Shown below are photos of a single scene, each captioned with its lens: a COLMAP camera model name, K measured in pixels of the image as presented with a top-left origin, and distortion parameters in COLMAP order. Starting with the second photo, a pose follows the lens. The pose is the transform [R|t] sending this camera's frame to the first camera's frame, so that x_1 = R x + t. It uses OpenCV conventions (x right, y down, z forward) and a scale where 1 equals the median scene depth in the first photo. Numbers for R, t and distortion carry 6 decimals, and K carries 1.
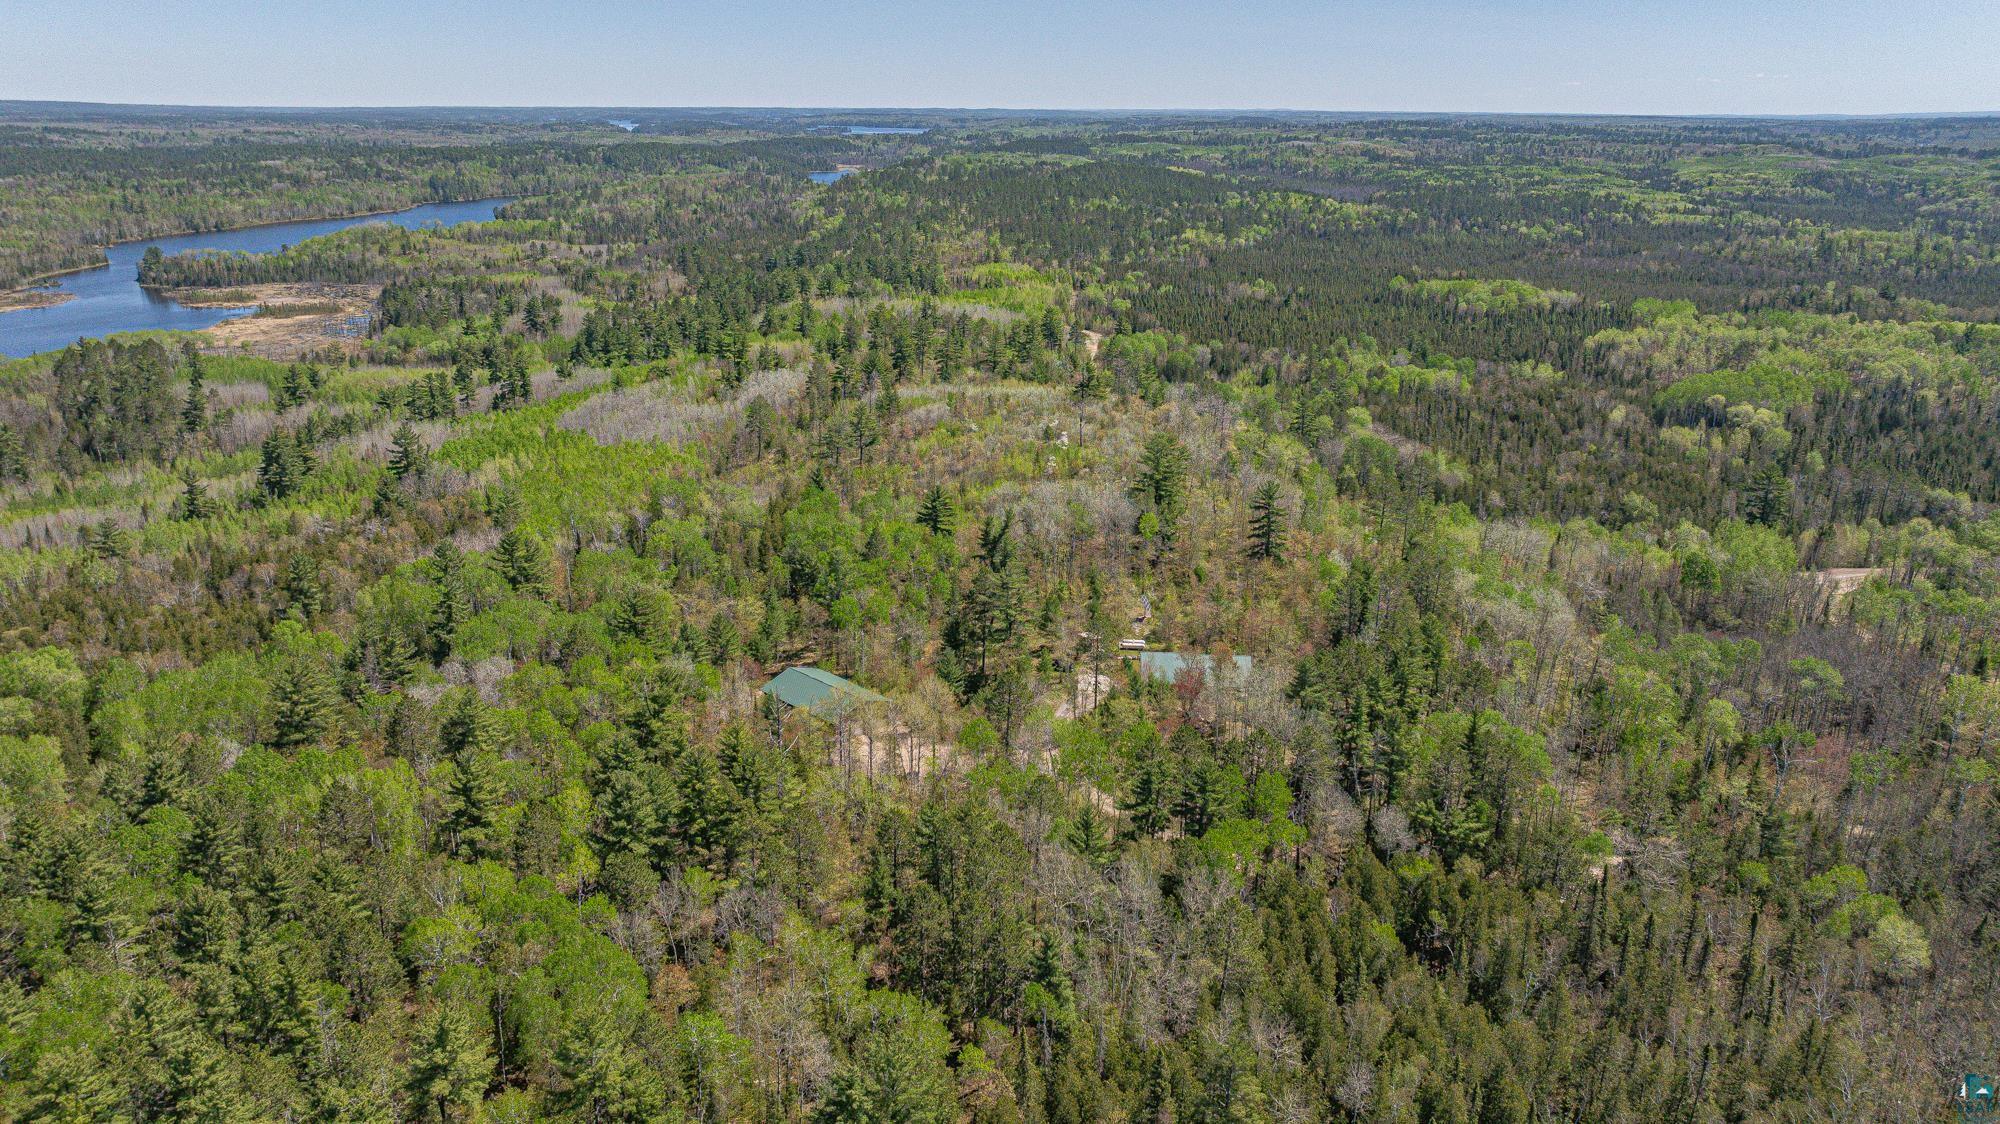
lens RADIAL K [[1401.7, 0, 998.6], [0, 1401.7, 571.2], [0, 0, 1]] dist [-0.043714, 0.035806]
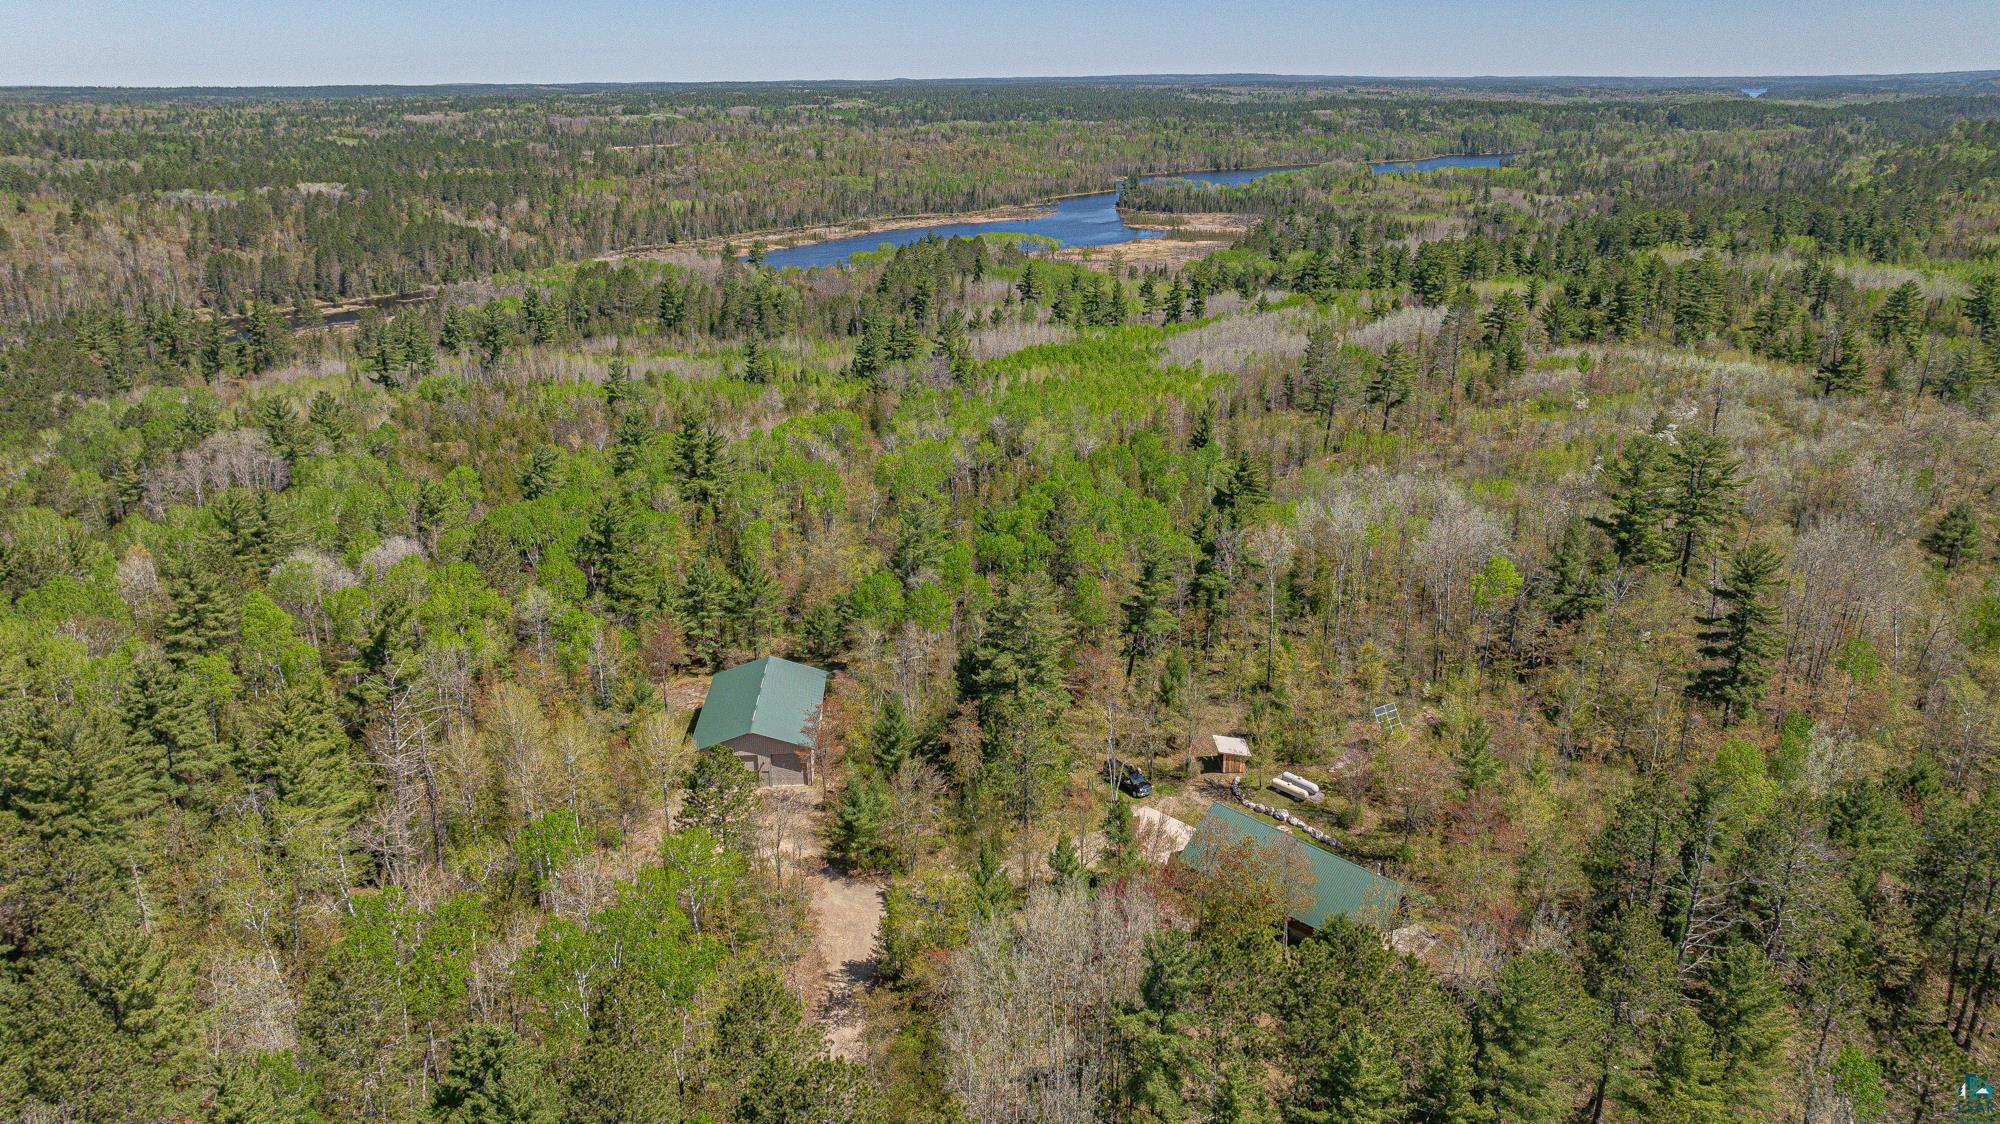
lens RADIAL K [[1401.7, 0, 1007.0], [0, 1401.7, 559.3], [0, 0, 1]] dist [-0.043714, 0.035806]
pose [[0.739014, 0.207276, -0.641011, 0.058456], [-0.200677, 0.976028, 0.084249, -0.009164], [0.643107, 0.066375, 0.762894, 0.092473]]
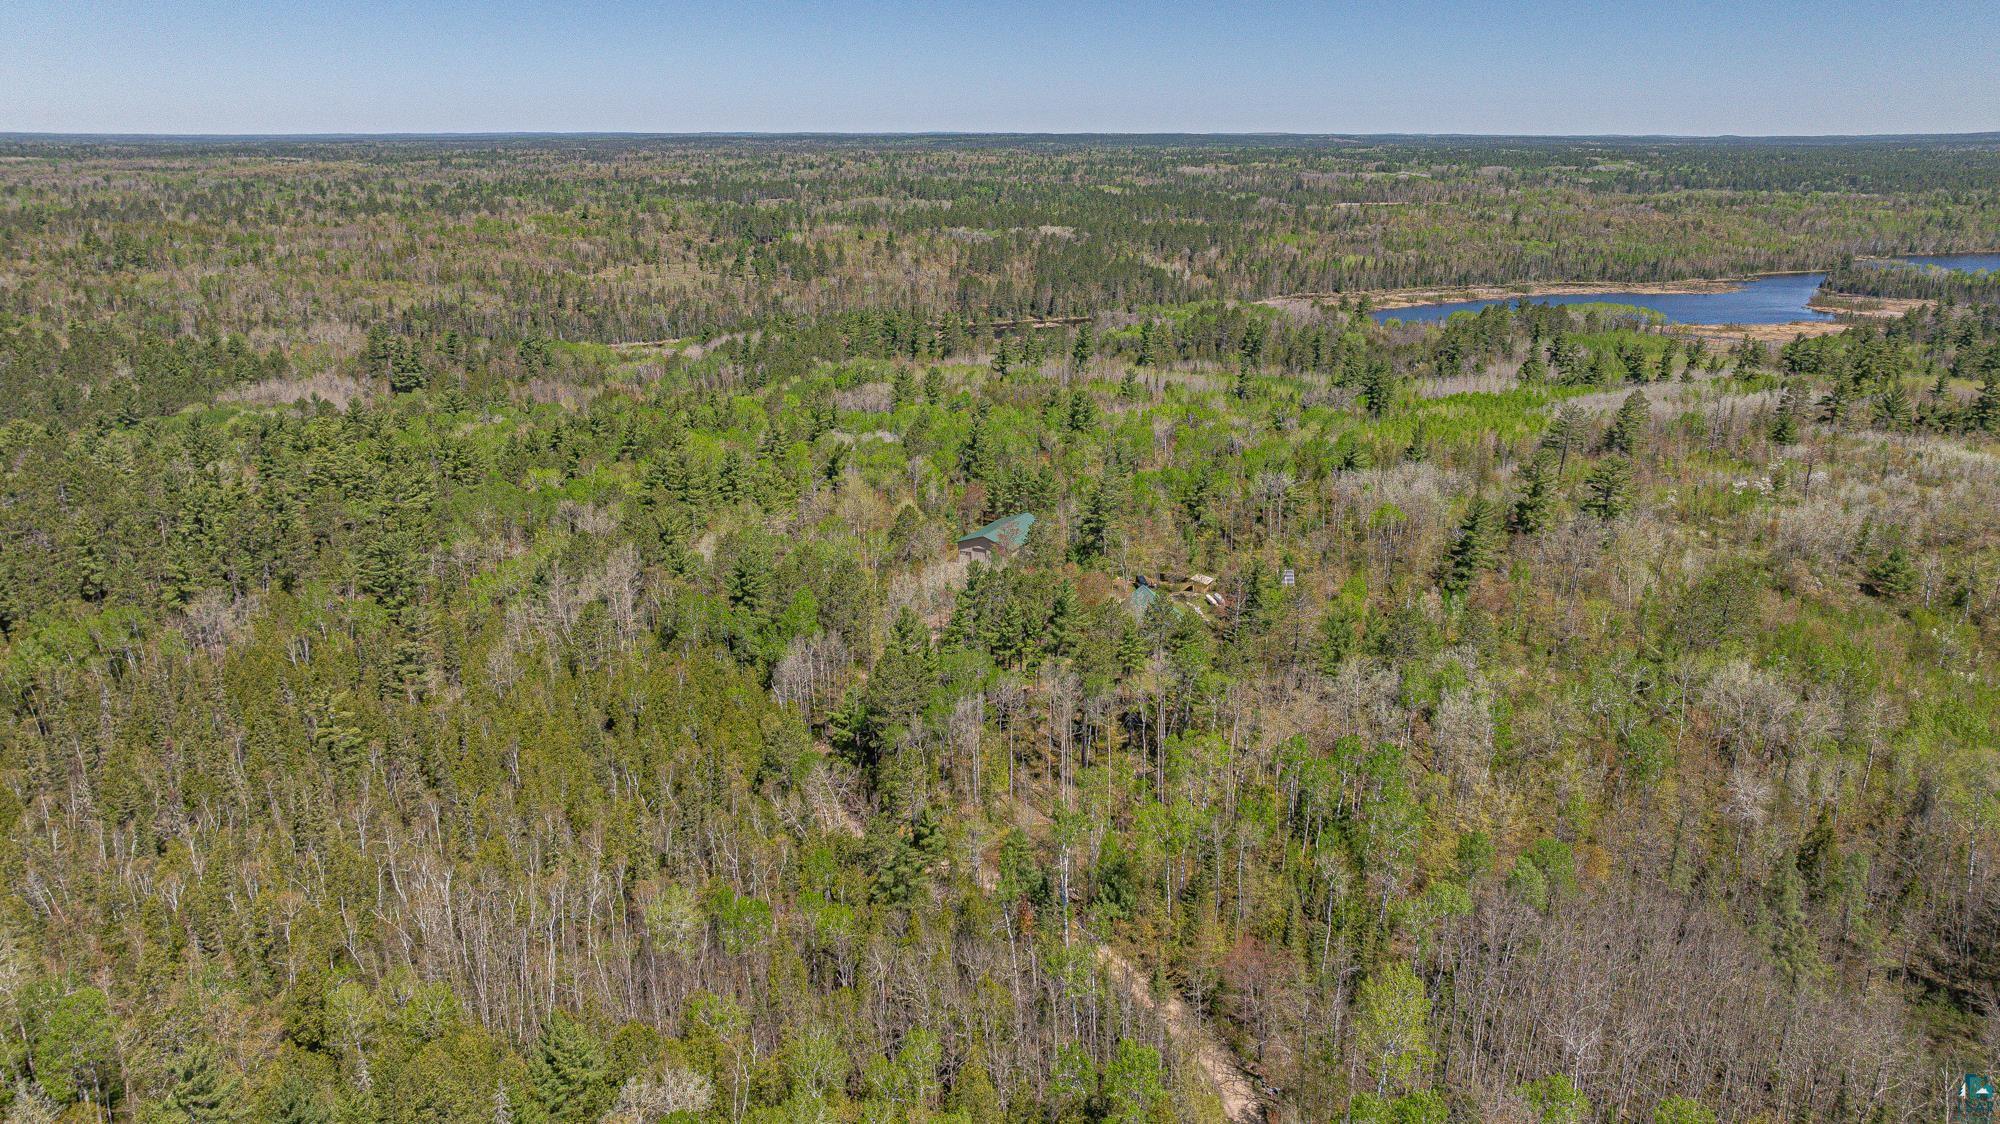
lens RADIAL K [[1401.7, 0, 996.9], [0, 1401.7, 564.2], [0, 0, 1]] dist [-0.043714, 0.035806]
pose [[0.281082, 0.275237, -0.919368, 0.161025], [-0.299010, 0.935422, 0.188625, -0.018591], [0.911913, 0.221881, 0.345229, 0.093923]]
